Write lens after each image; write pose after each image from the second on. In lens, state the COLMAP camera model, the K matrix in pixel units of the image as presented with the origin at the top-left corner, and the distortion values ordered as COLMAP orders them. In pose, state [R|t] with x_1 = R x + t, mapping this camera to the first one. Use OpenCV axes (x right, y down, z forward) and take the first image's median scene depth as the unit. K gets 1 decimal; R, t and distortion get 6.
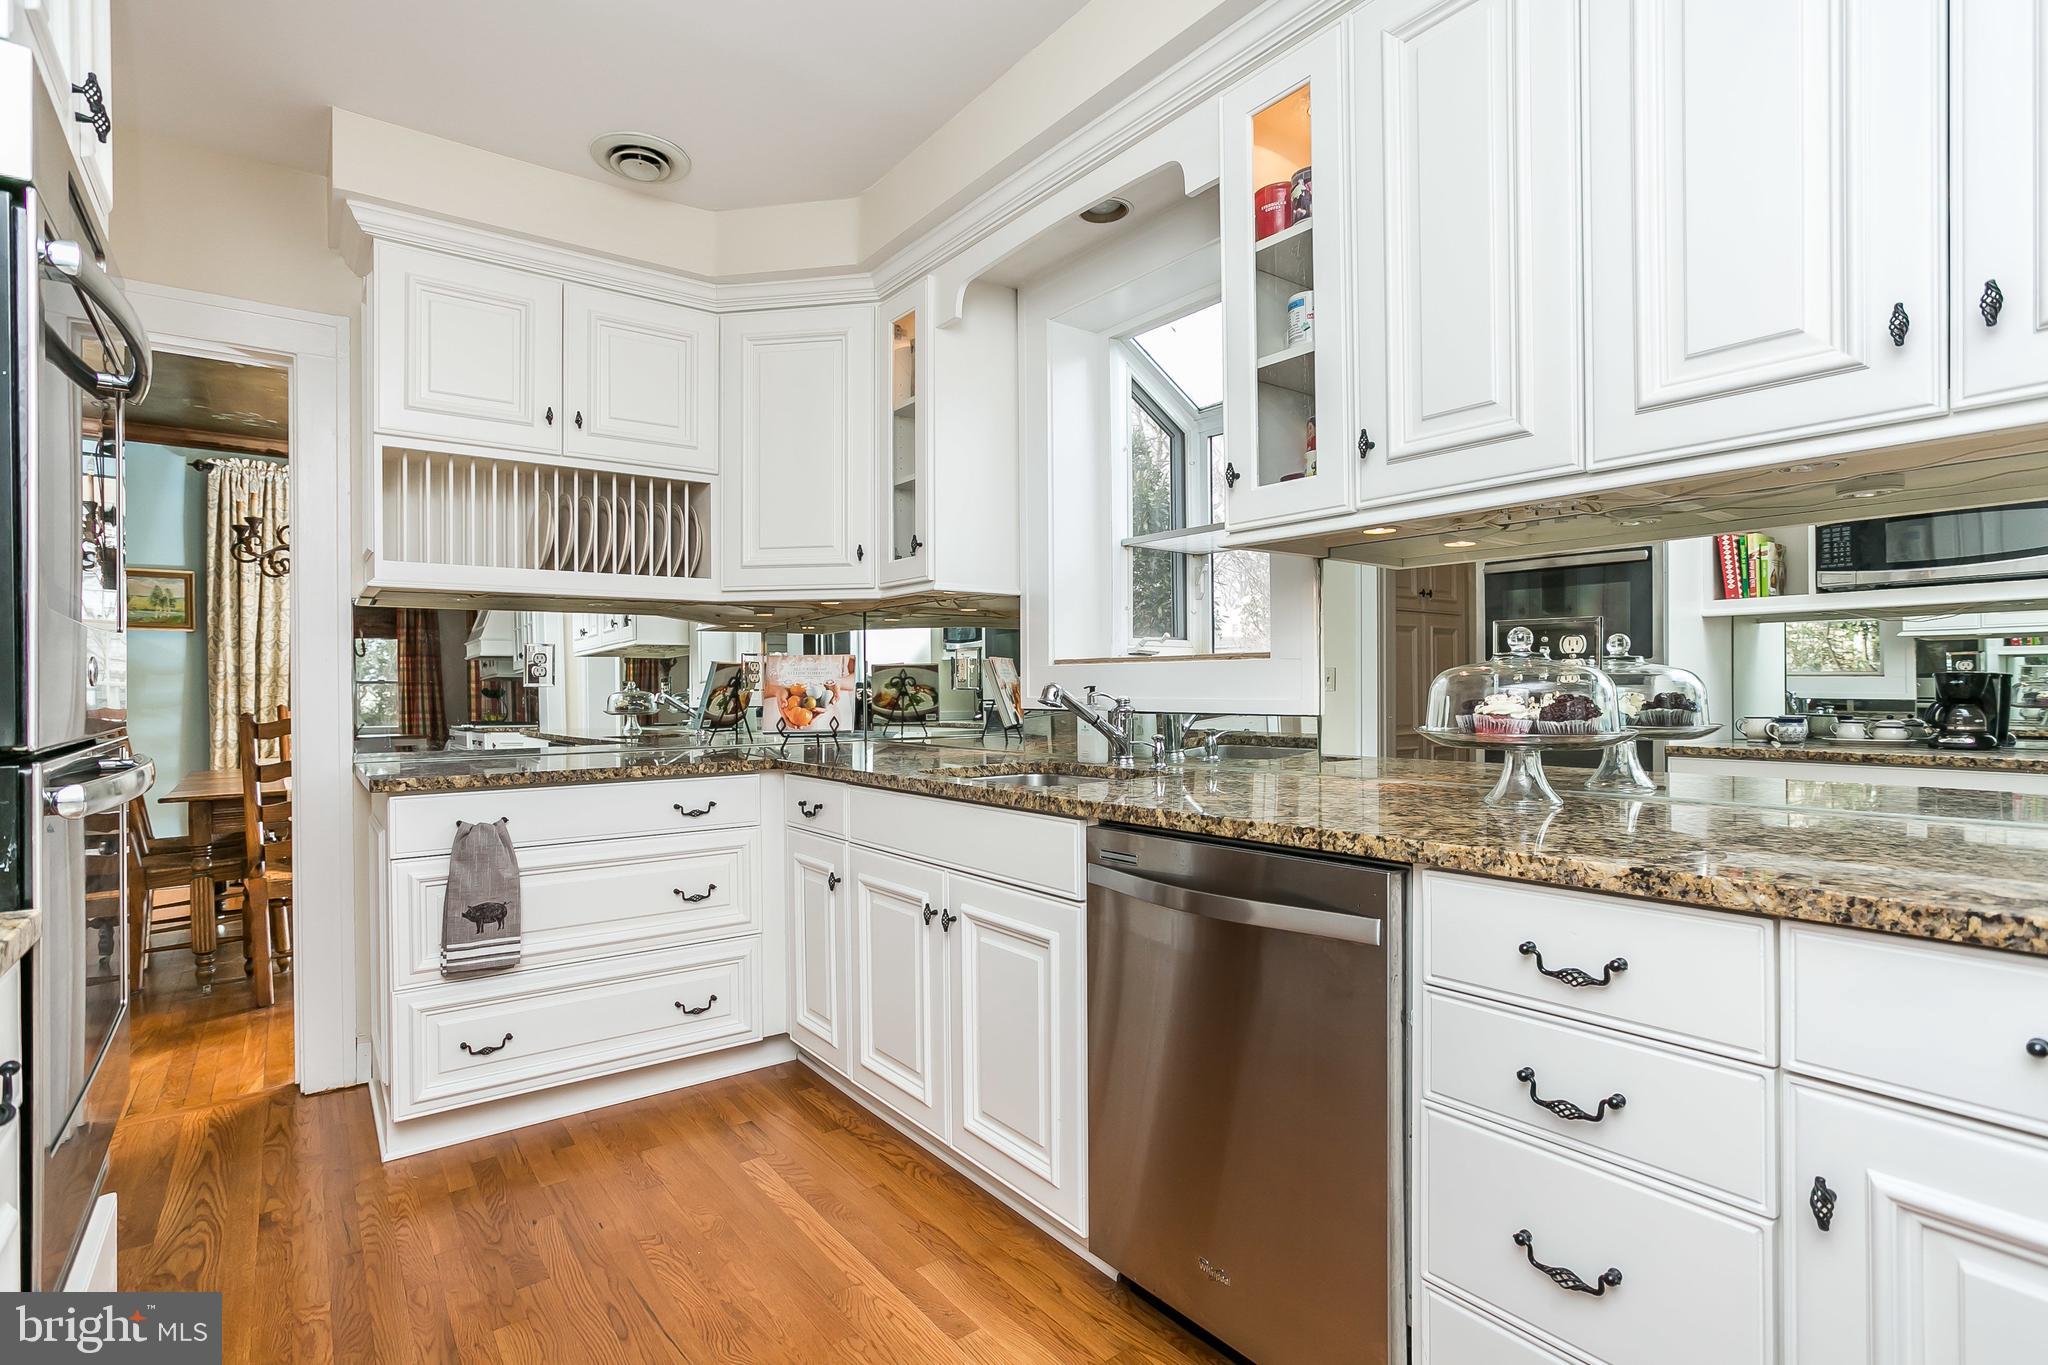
lens RADIAL K [[990.3, 0, 1024.0], [0, 990.3, 682.5], [0, 0, 1]] dist [-0.004853, -0.000528]
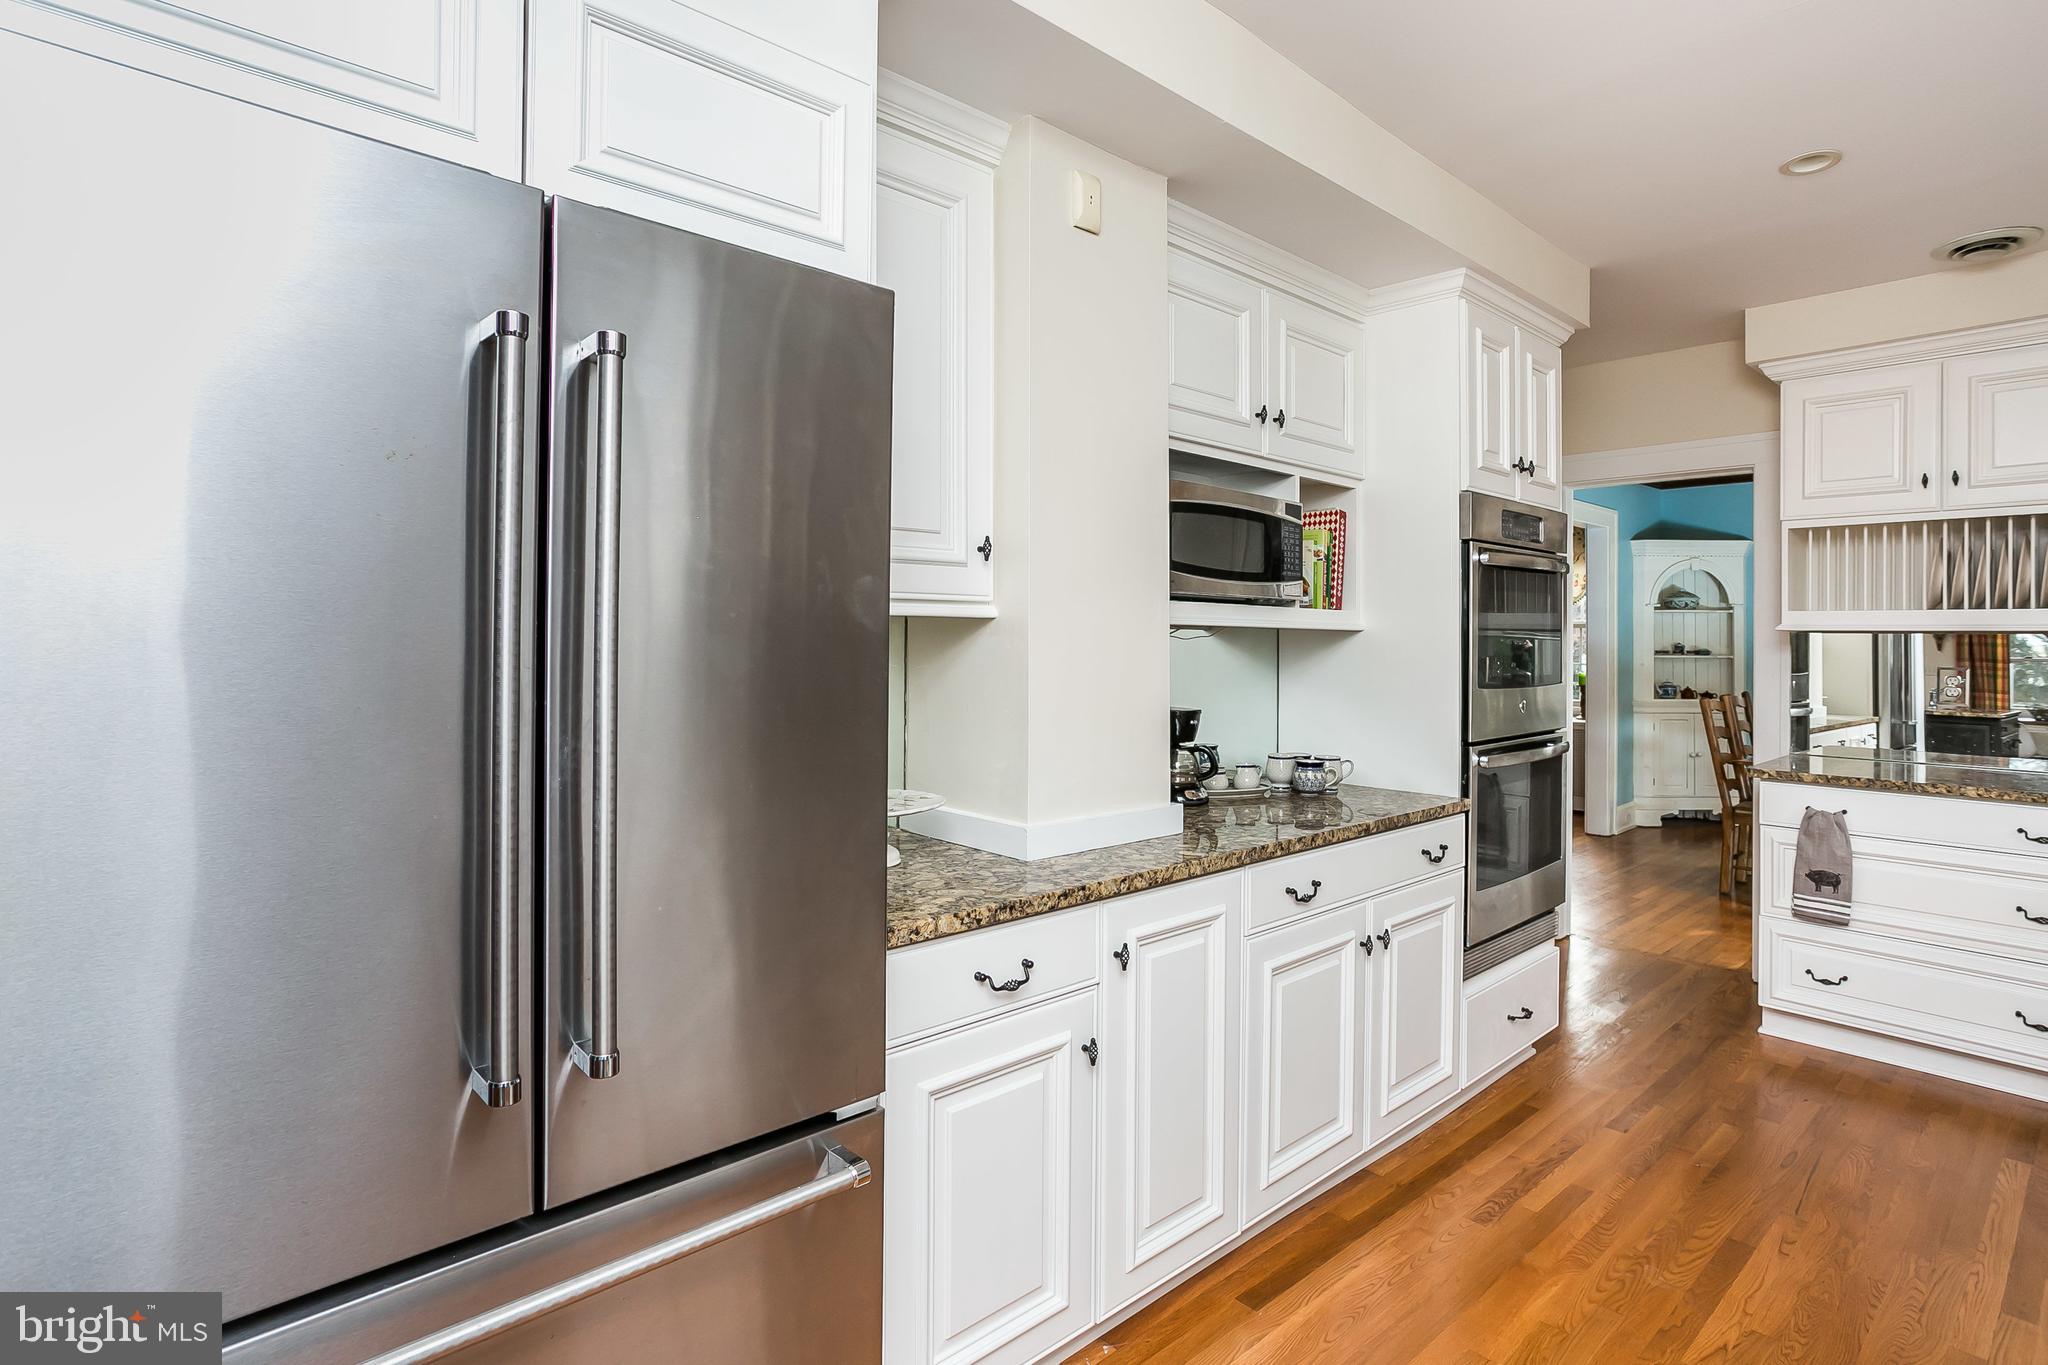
lens RADIAL K [[990.3, 0, 1024.0], [0, 990.3, 682.5], [0, 0, 1]] dist [-0.004853, -0.000528]
pose [[0.057519, 0.050280, -0.997077, 0.706664], [0.000991, 0.998728, 0.050421, -0.098705], [0.998344, -0.003888, 0.057396, -0.155515]]
